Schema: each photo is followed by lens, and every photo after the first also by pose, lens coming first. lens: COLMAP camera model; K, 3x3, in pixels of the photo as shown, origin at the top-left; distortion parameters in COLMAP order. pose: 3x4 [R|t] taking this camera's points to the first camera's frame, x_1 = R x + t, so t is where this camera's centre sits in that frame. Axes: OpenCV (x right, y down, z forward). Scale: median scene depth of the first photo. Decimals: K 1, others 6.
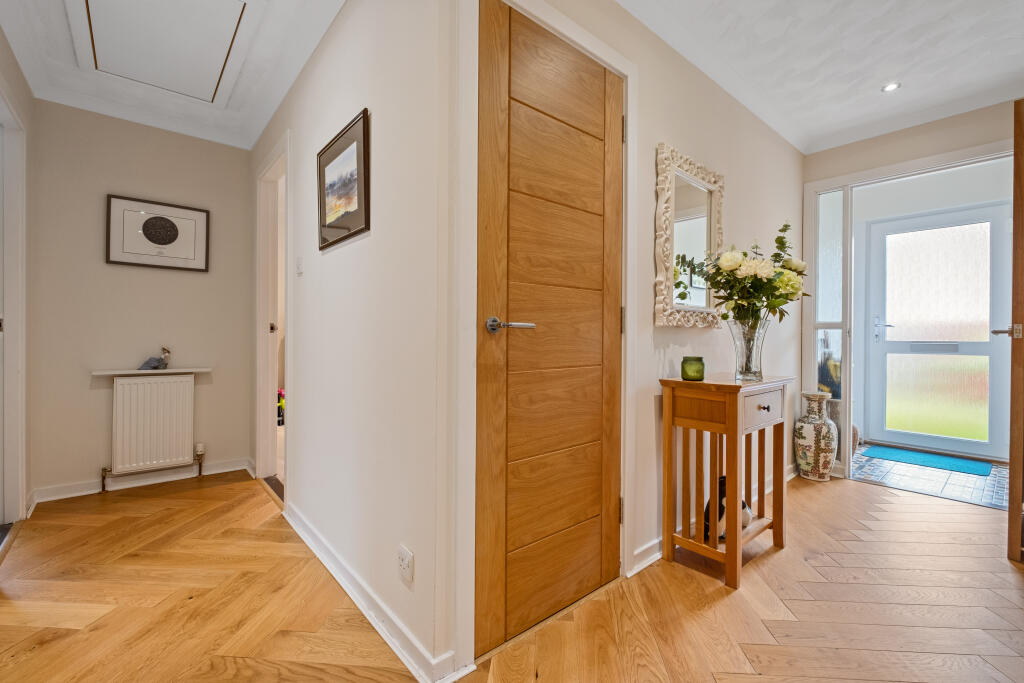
lens RADIAL K [[441.1, 0, 514.4], [0, 441.1, 338.0], [0, 0, 1]] dist [0.001514, -0.004535]
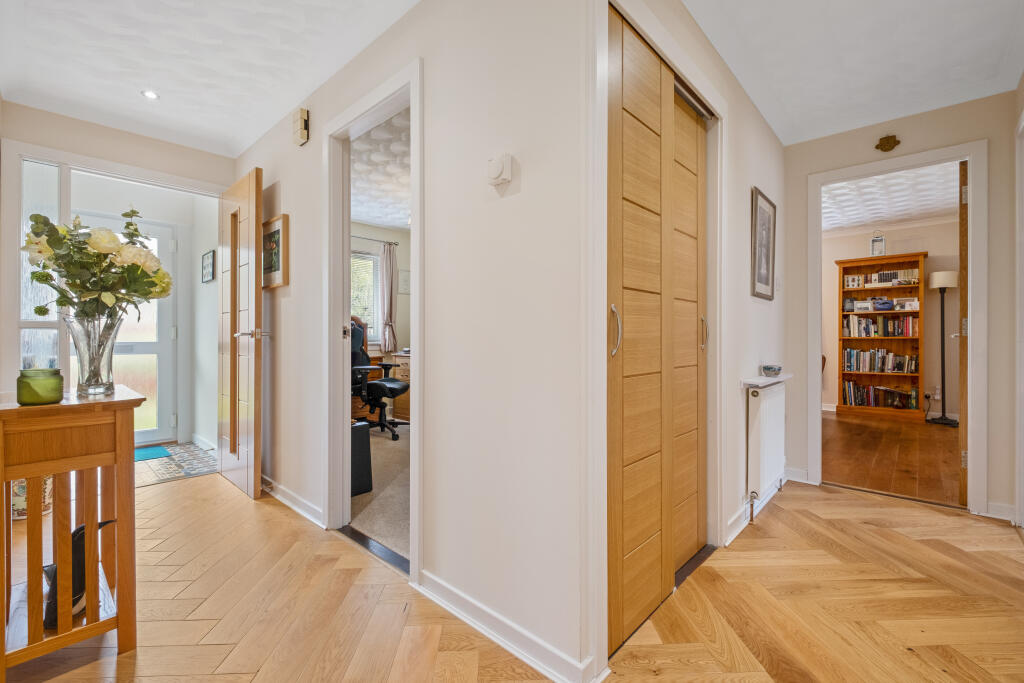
lens RADIAL K [[441.1, 0, 514.2], [0, 441.1, 337.7], [0, 0, 1]] dist [0.001514, -0.004535]
pose [[-0.116922, -0.002414, 0.993138, -0.264551], [0.003855, 0.999988, 0.002885, -0.002978], [-0.993134, 0.004165, -0.116911, 0.283175]]
